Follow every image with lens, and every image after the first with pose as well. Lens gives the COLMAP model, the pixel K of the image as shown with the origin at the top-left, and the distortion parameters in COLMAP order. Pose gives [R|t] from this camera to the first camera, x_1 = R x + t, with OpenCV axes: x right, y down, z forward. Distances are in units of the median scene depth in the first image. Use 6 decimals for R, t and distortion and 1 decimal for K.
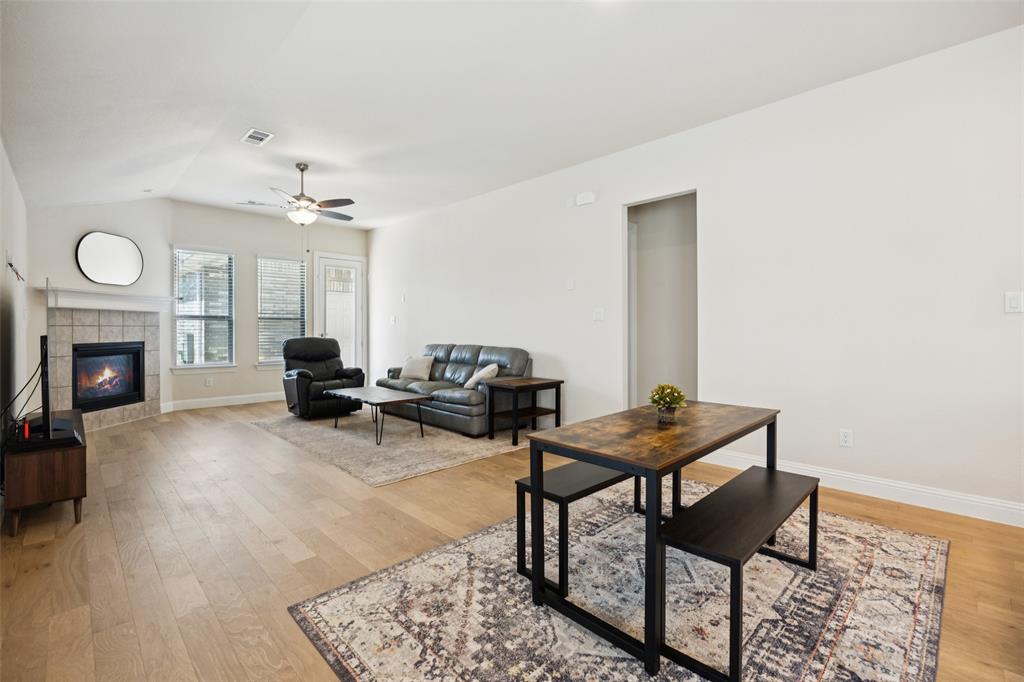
lens RADIAL K [[453.5, 0, 512.0], [0, 453.5, 341.0], [0, 0, 1]] dist [-0.000952, -0.000151]
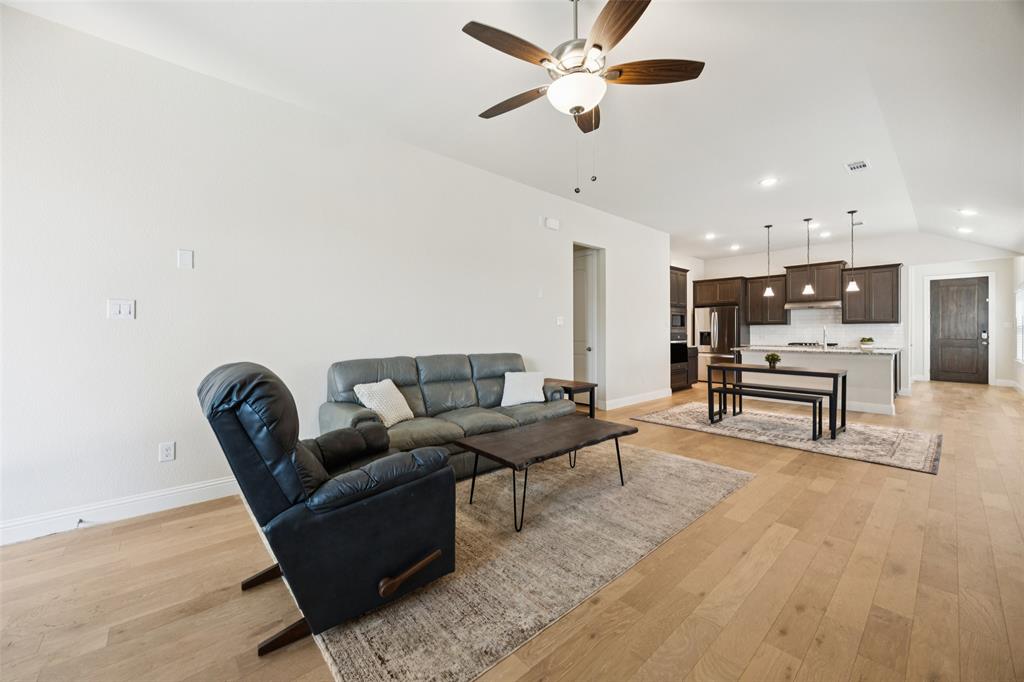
lens RADIAL K [[392.9, 0, 514.1], [0, 392.9, 330.6], [0, 0, 1]] dist [0.001236, 0.000267]
pose [[0.043439, 0.002112, 0.999054, -2.170137], [0.026736, 0.999637, -0.003275, -0.076124], [-0.998698, 0.026853, 0.043367, 2.600497]]
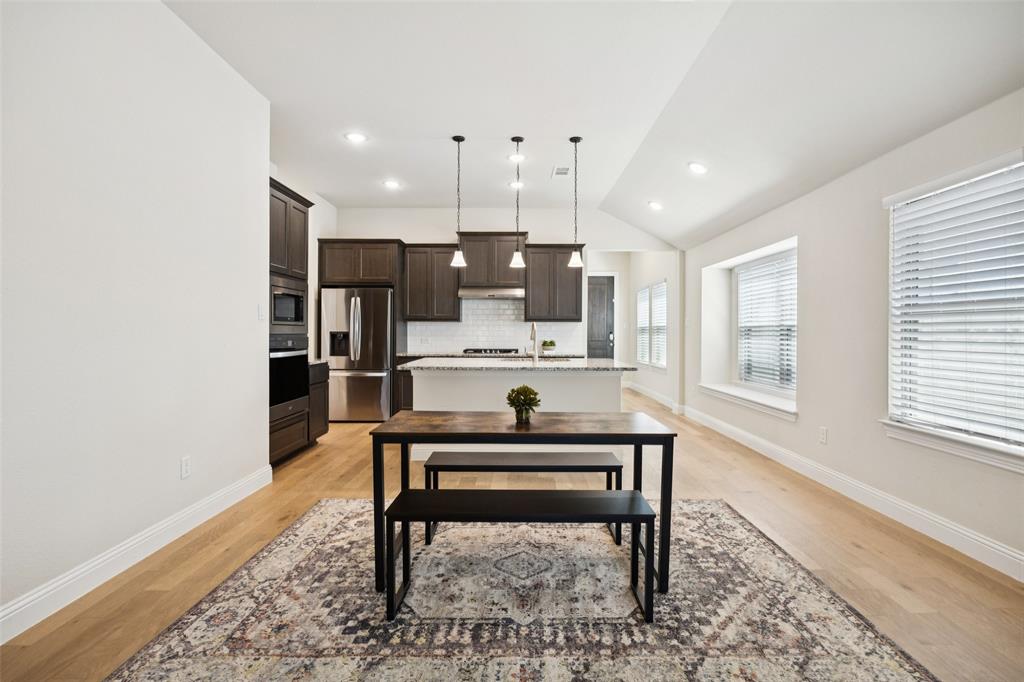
lens RADIAL K [[482.6, 0, 515.0], [0, 482.6, 328.9], [0, 0, 1]] dist [-0.002573, -0.000389]
pose [[-0.706154, 0.001516, 0.708057, -0.484880], [0.014318, 0.999824, 0.012139, -0.059369], [-0.707914, 0.018710, -0.706051, 1.963624]]
